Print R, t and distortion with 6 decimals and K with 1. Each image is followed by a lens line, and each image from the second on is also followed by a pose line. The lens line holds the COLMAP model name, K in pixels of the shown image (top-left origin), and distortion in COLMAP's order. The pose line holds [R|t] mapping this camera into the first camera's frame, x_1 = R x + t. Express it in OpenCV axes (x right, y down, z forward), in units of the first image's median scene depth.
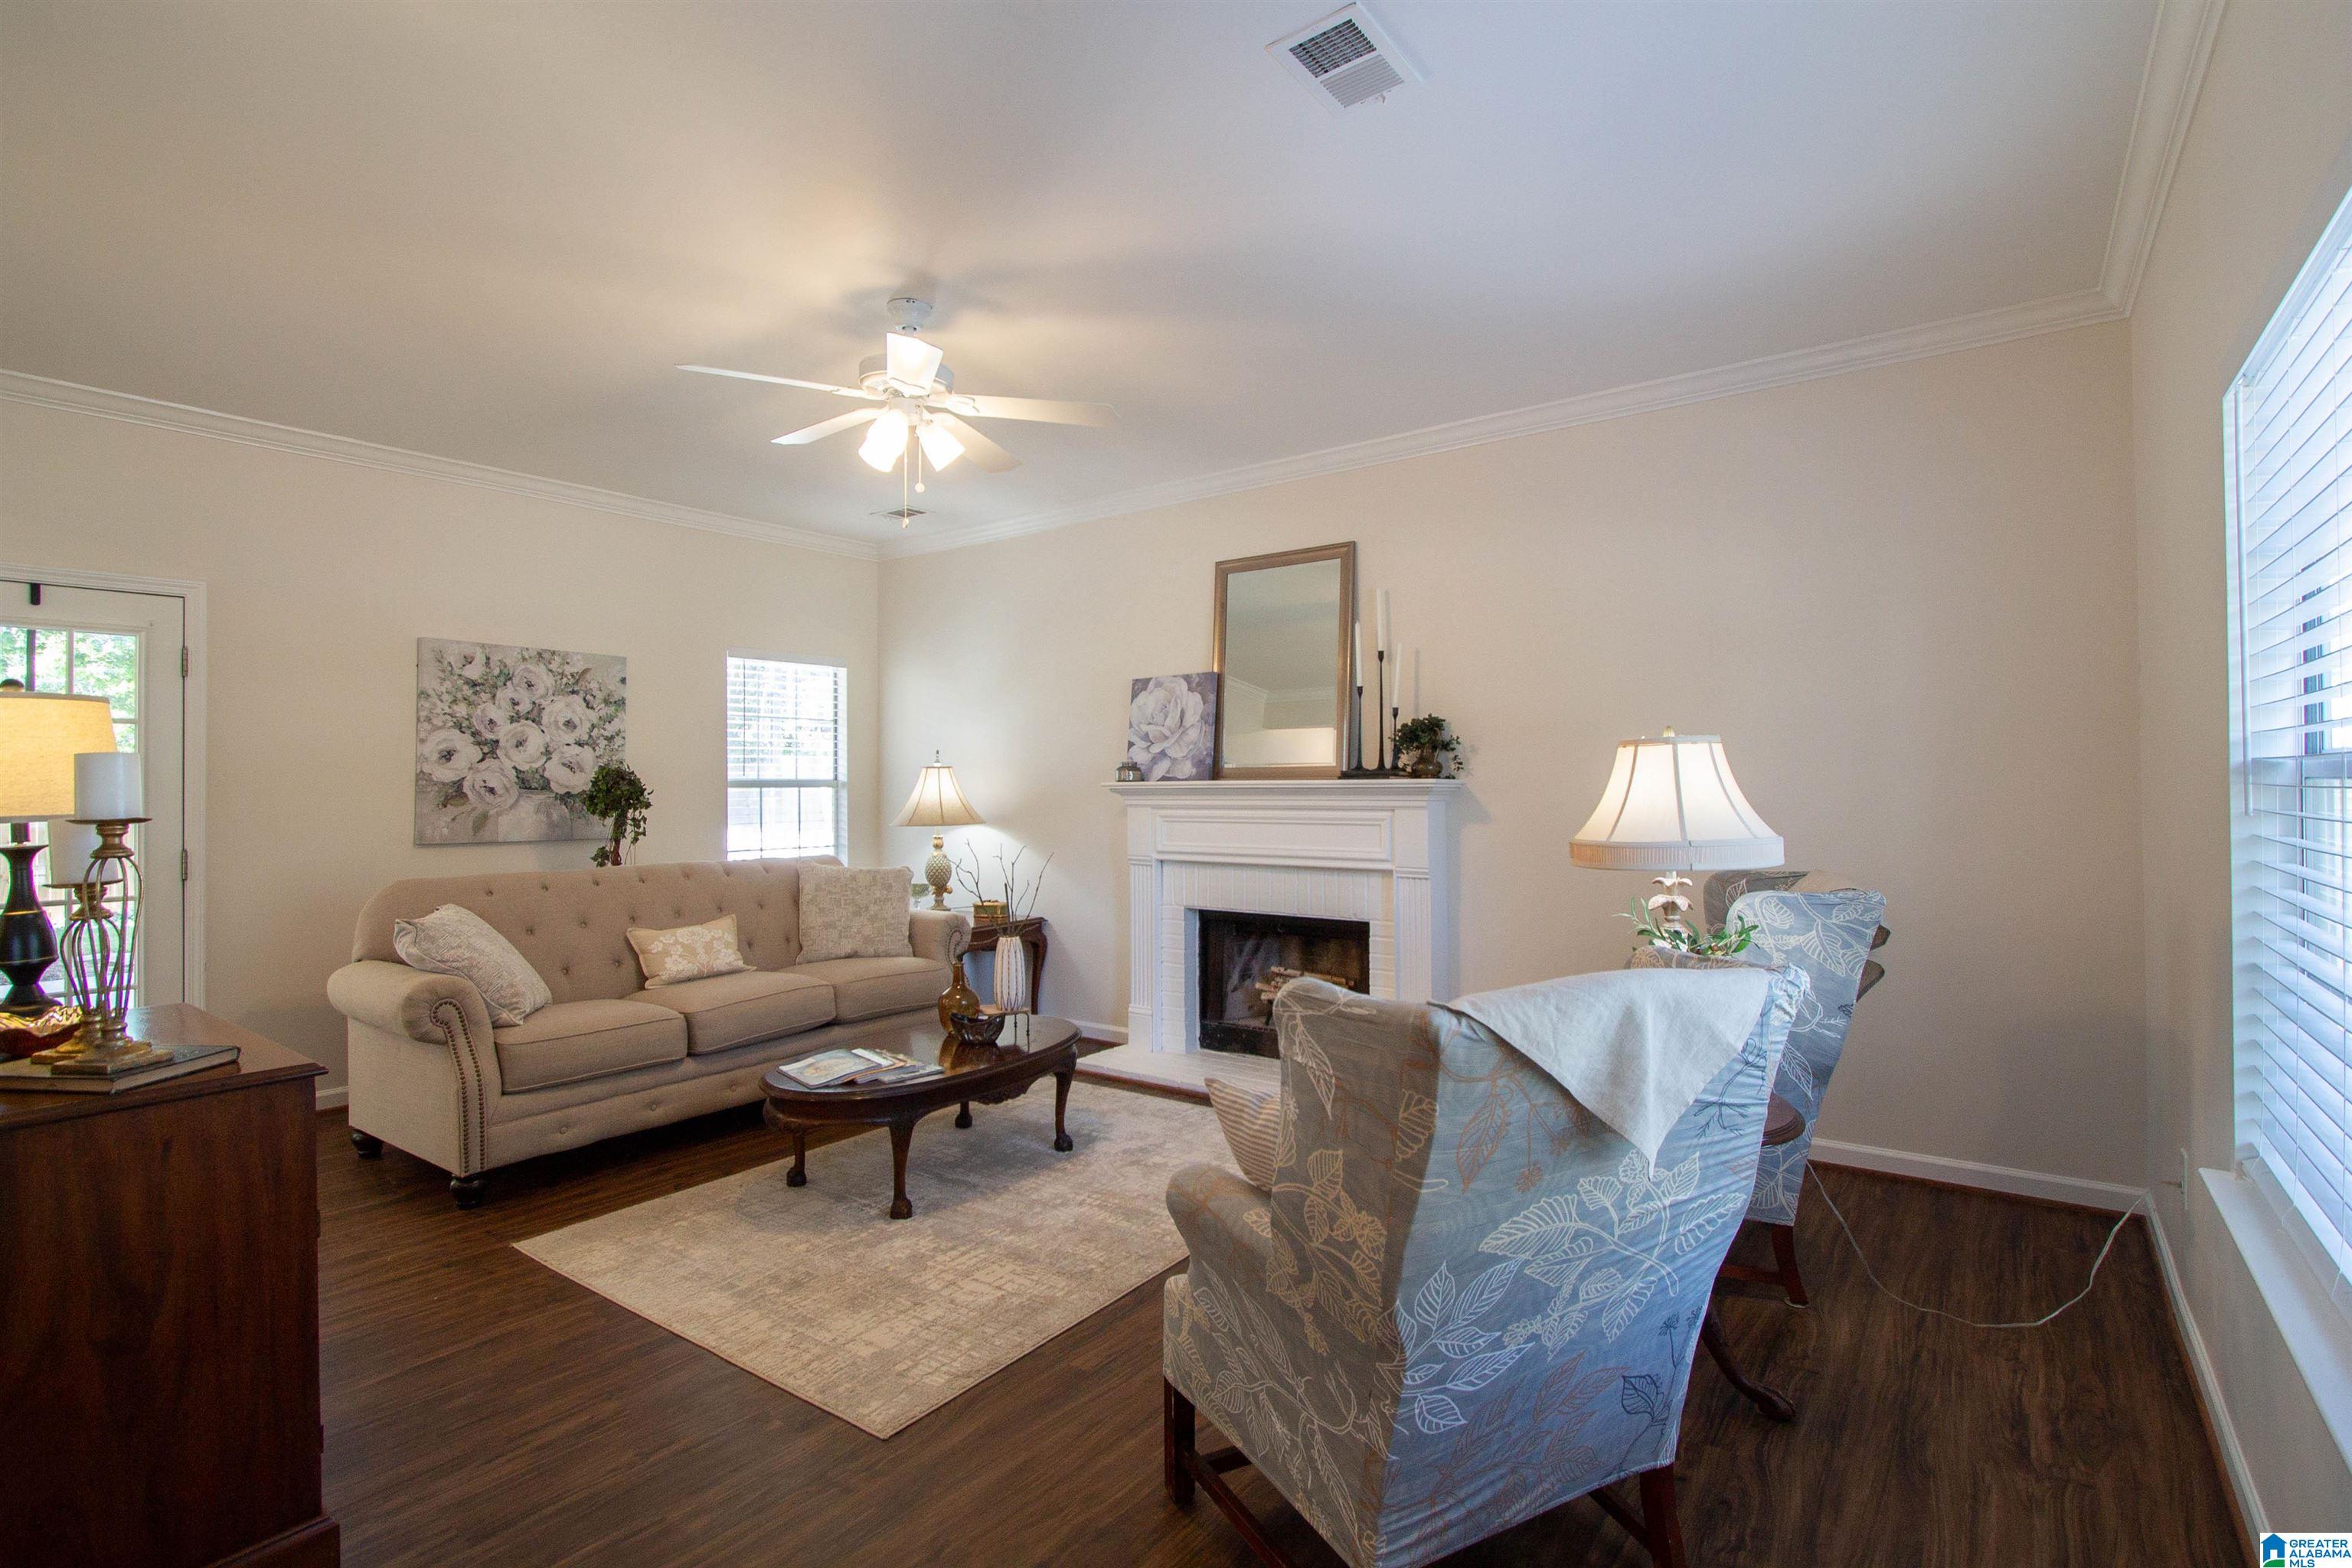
lens RADIAL K [[1122.9, 0, 1176.0], [0, 1122.9, 784.0], [0, 0, 1]] dist [-0.024549, -0.000461]
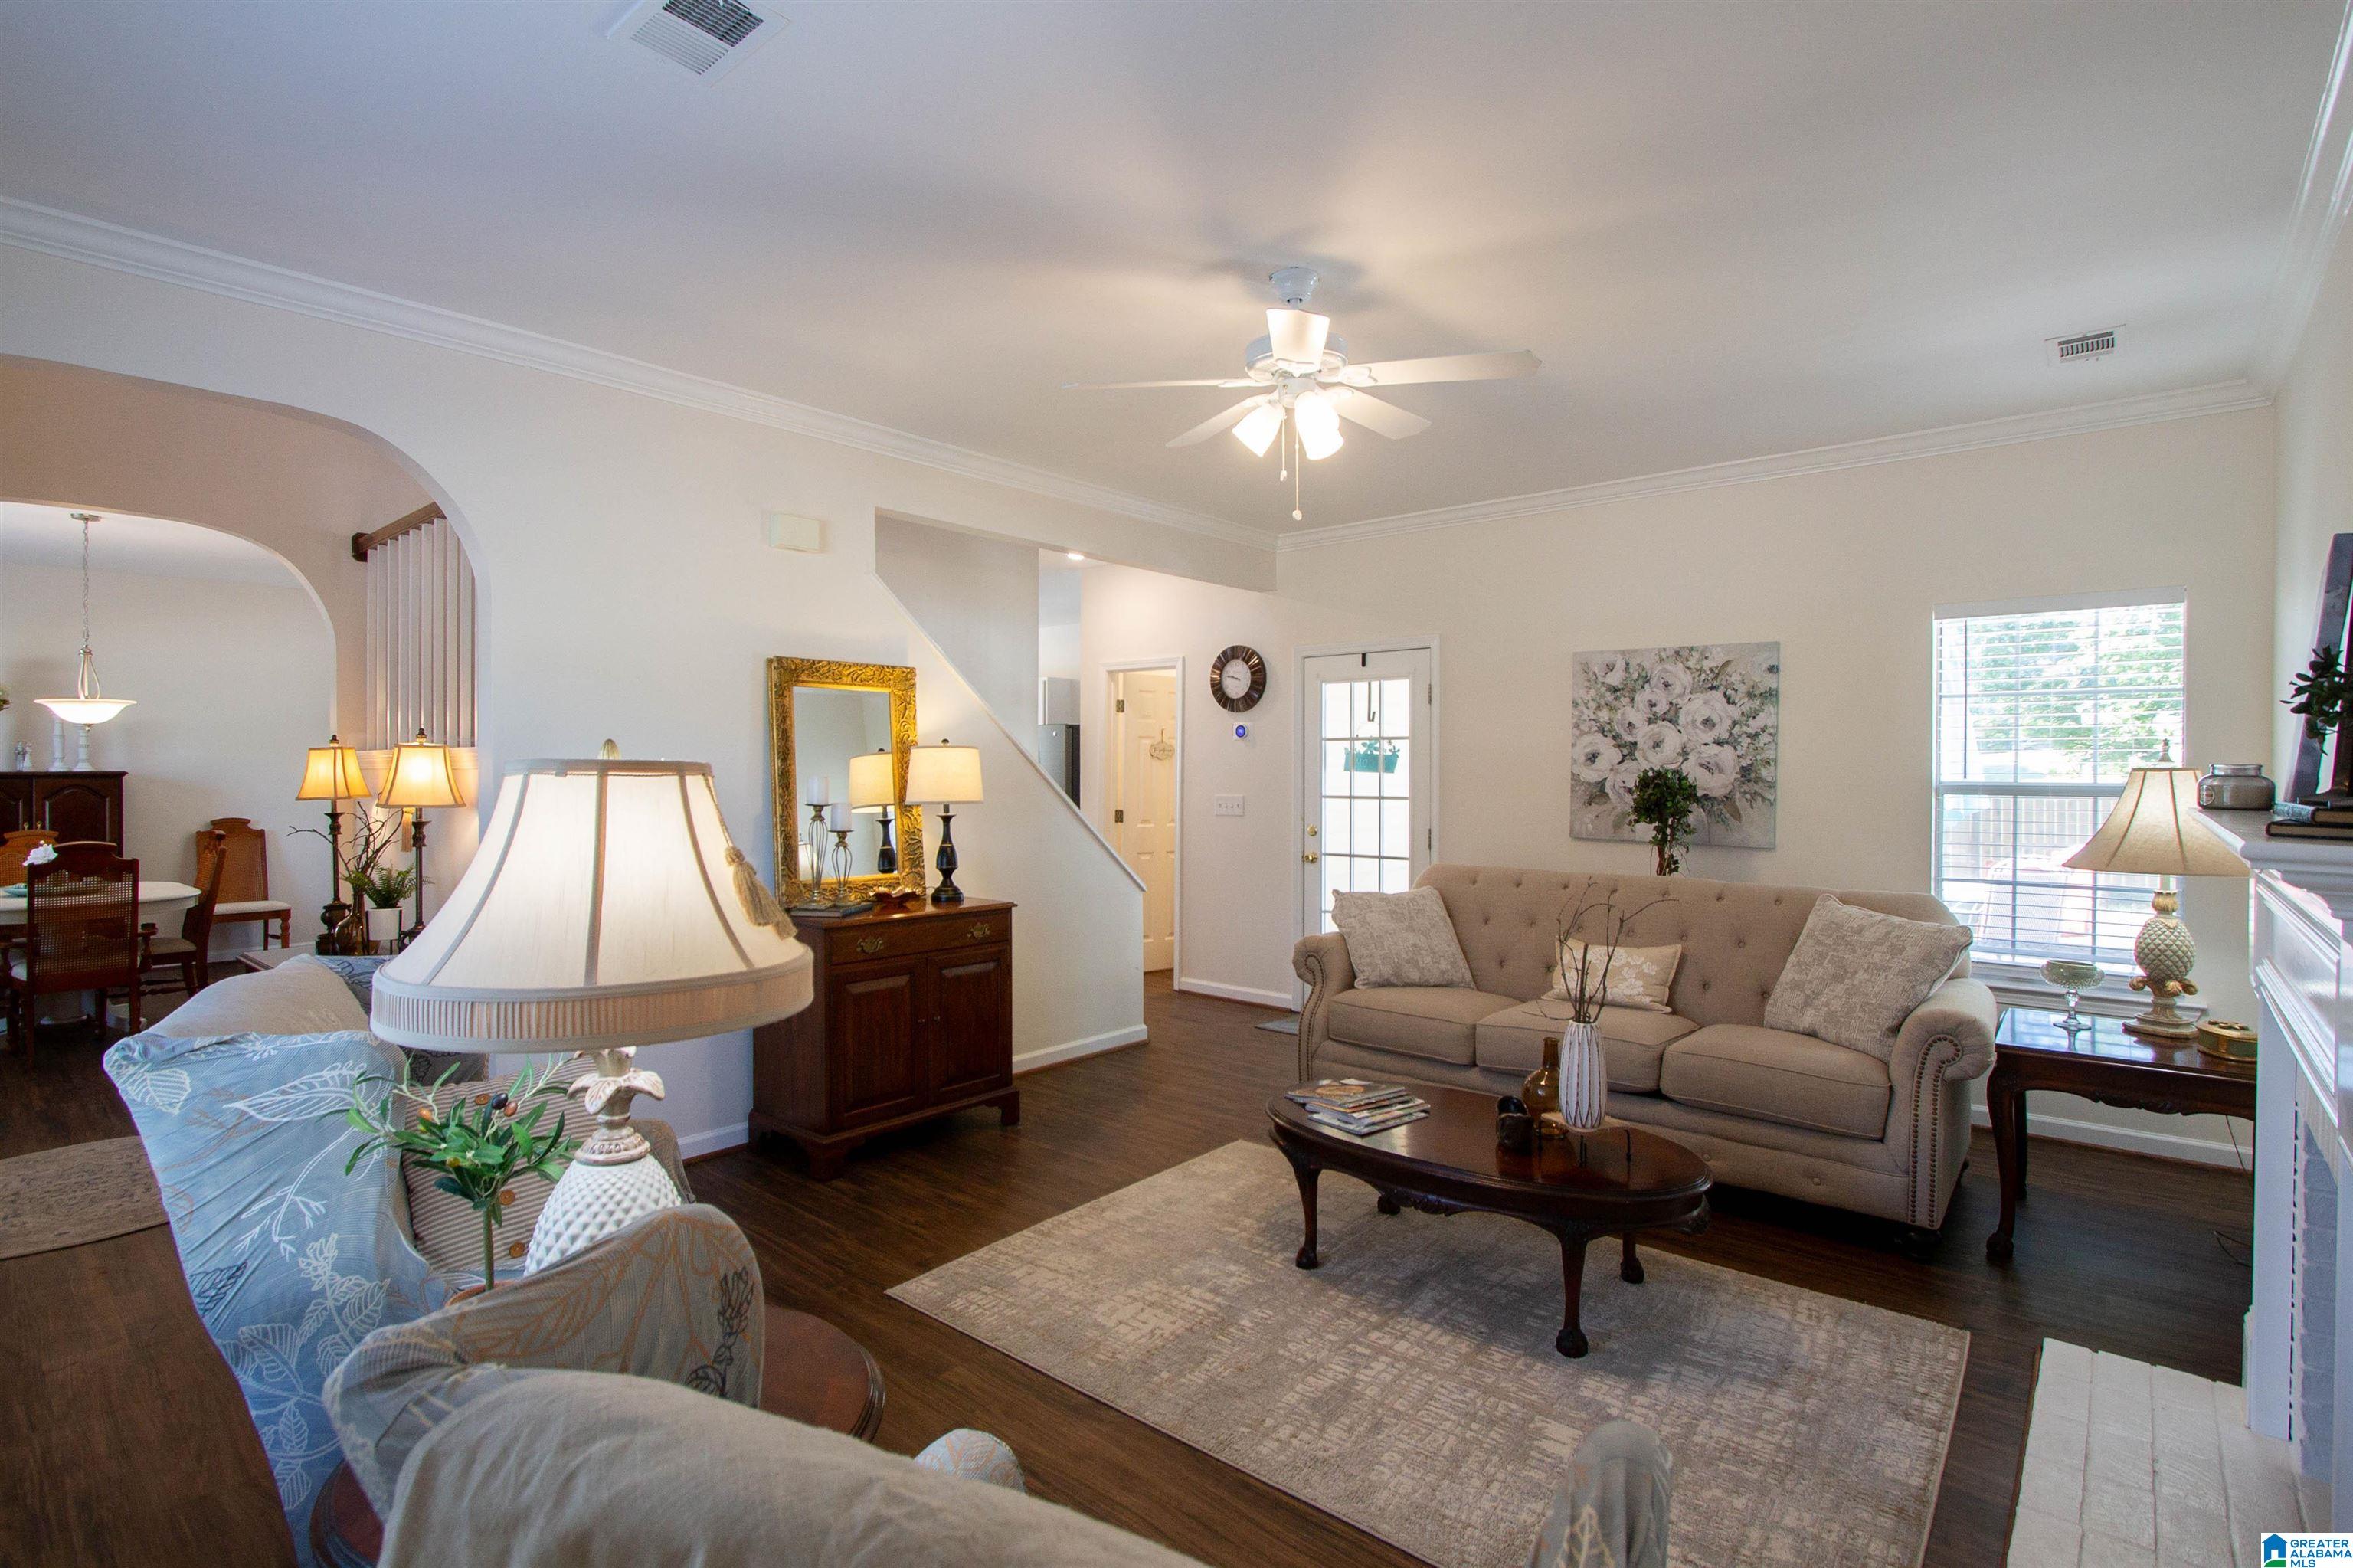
lens RADIAL K [[1106.4, 0, 1133.2], [0, 1106.4, 788.0], [0, 0, 1]] dist [-0.000228, -0.000025]
pose [[-0.084226, 0.024334, -0.996149, 0.465049], [-0.002399, 0.999694, 0.024624, -0.021802], [0.996444, 0.004463, -0.084142, 0.643994]]
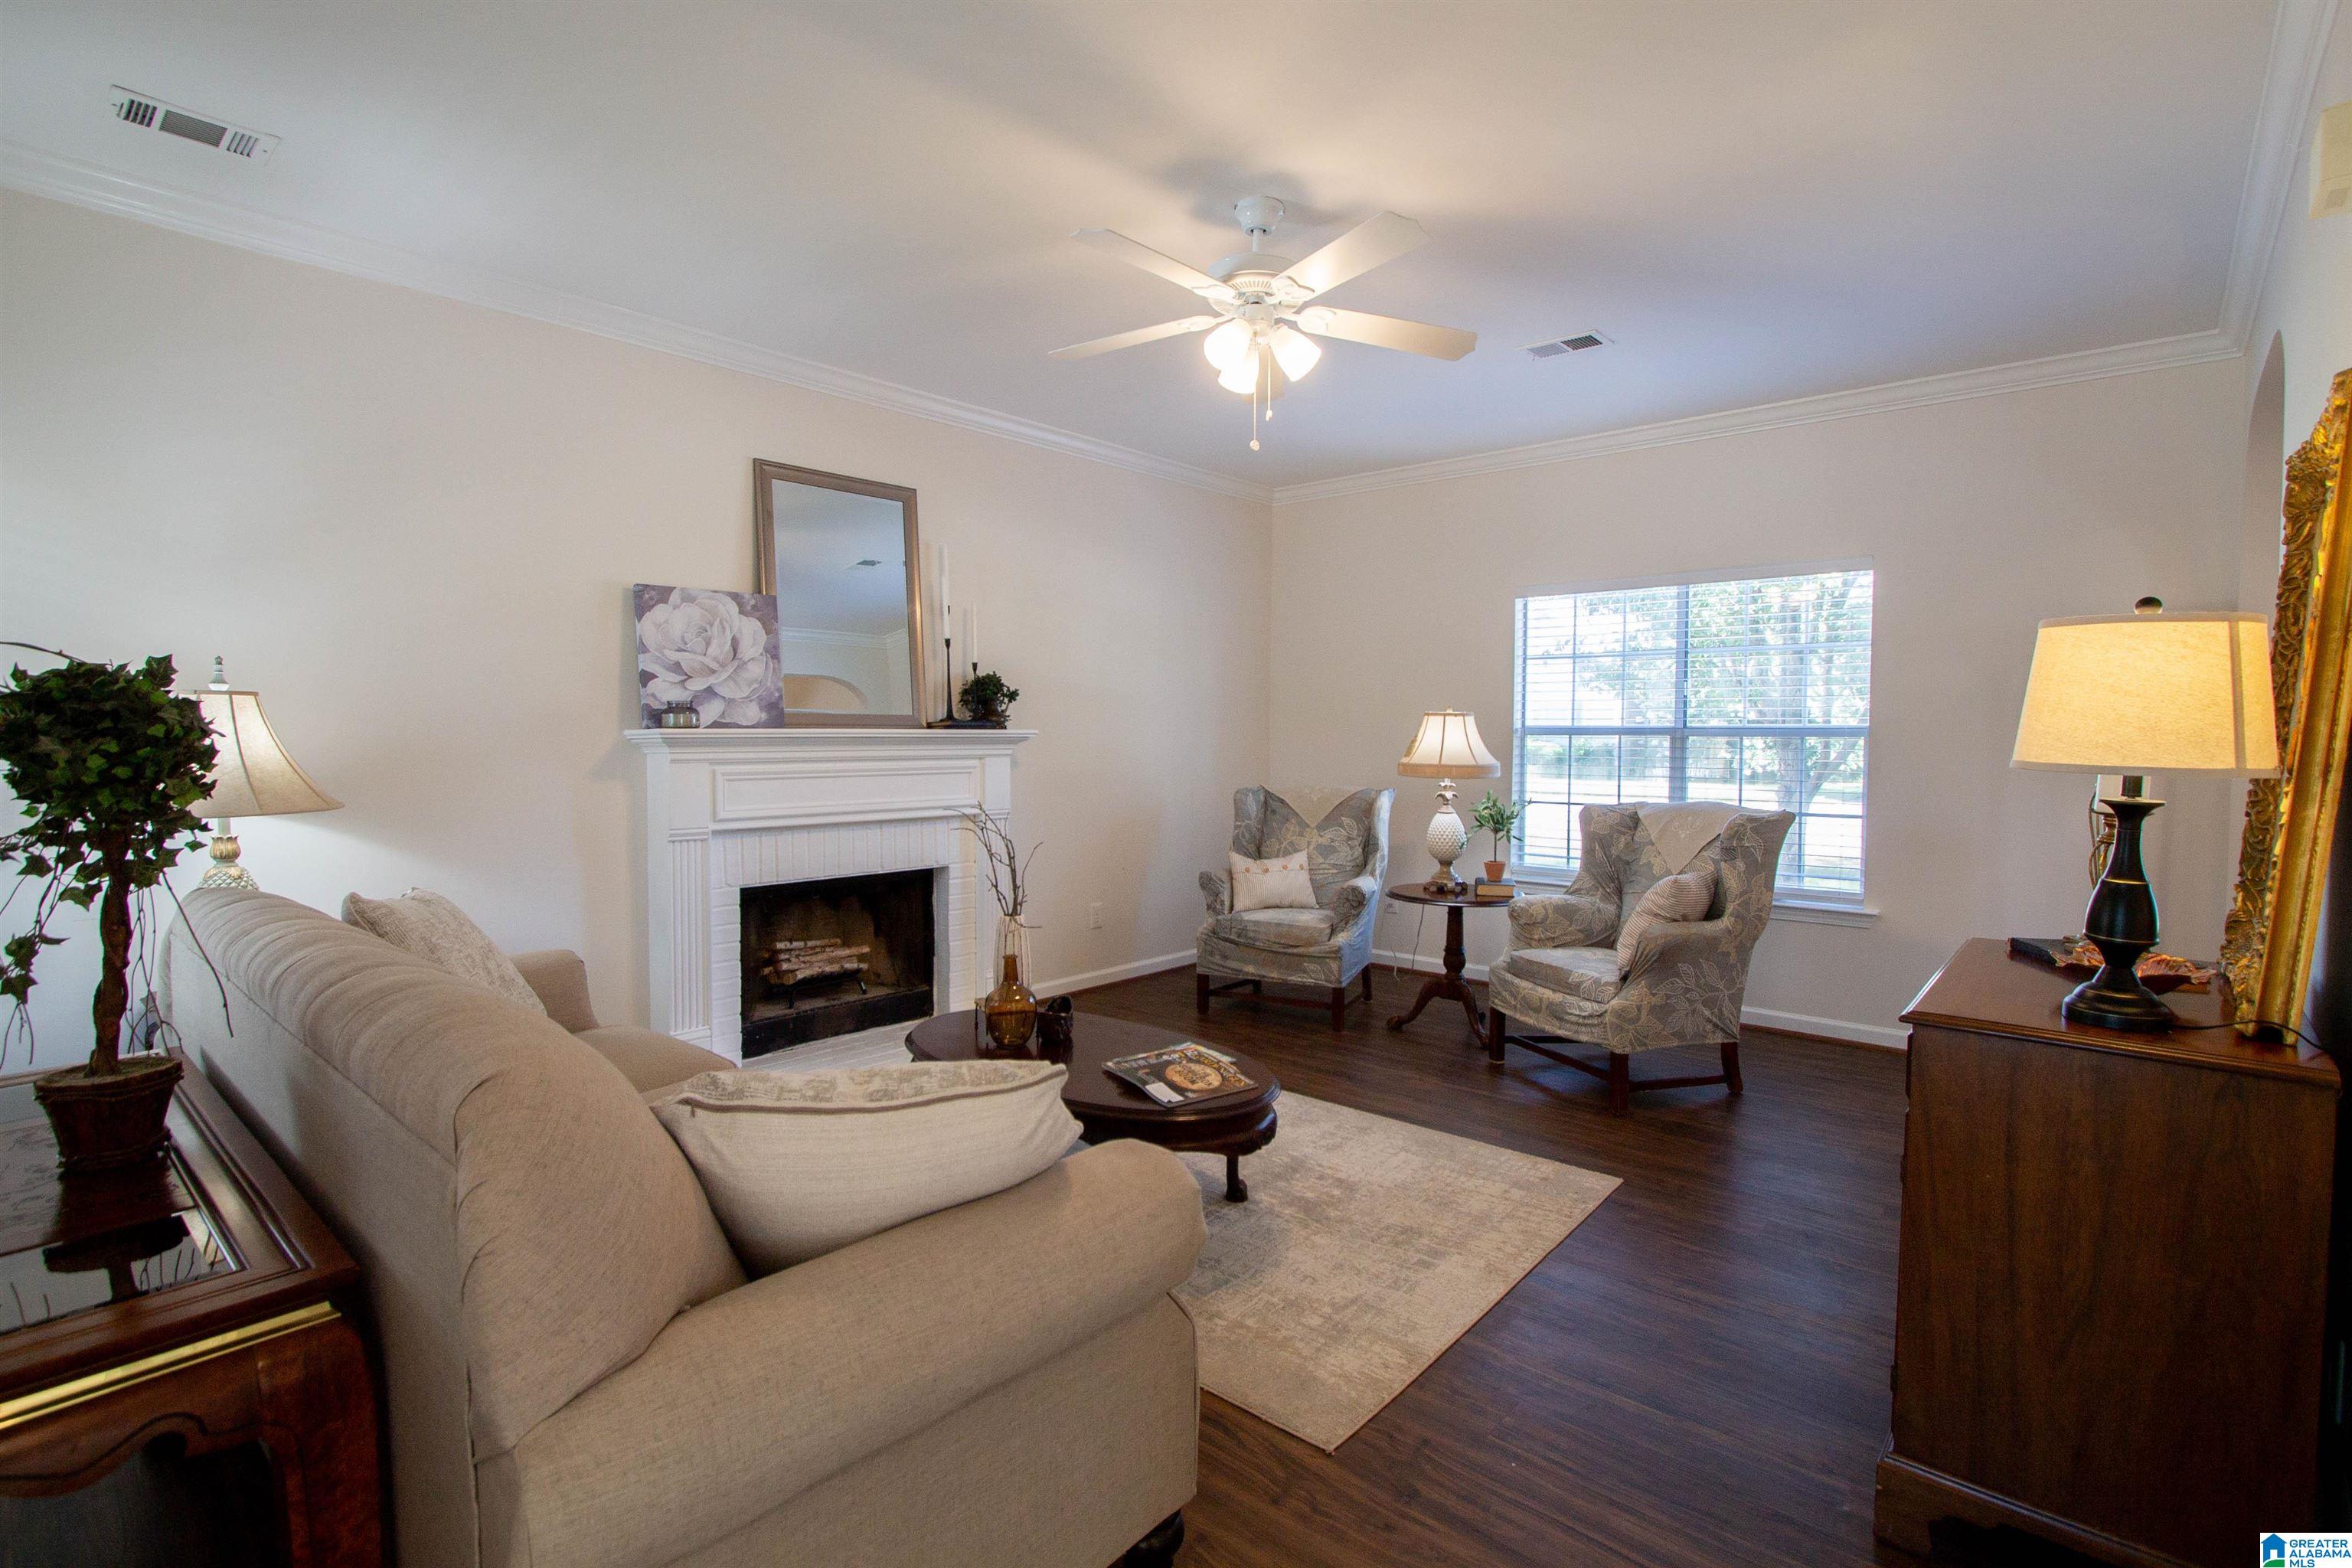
lens RADIAL K [[1097.3, 0, 1183.8], [0, 1097.3, 779.4], [0, 0, 1]] dist [0.000744, 0.000150]
pose [[0.073426, -0.035222, 0.996678, -0.793731], [-0.003160, 0.999363, 0.035549, 0.005136], [-0.997296, -0.005759, 0.073268, 0.677417]]
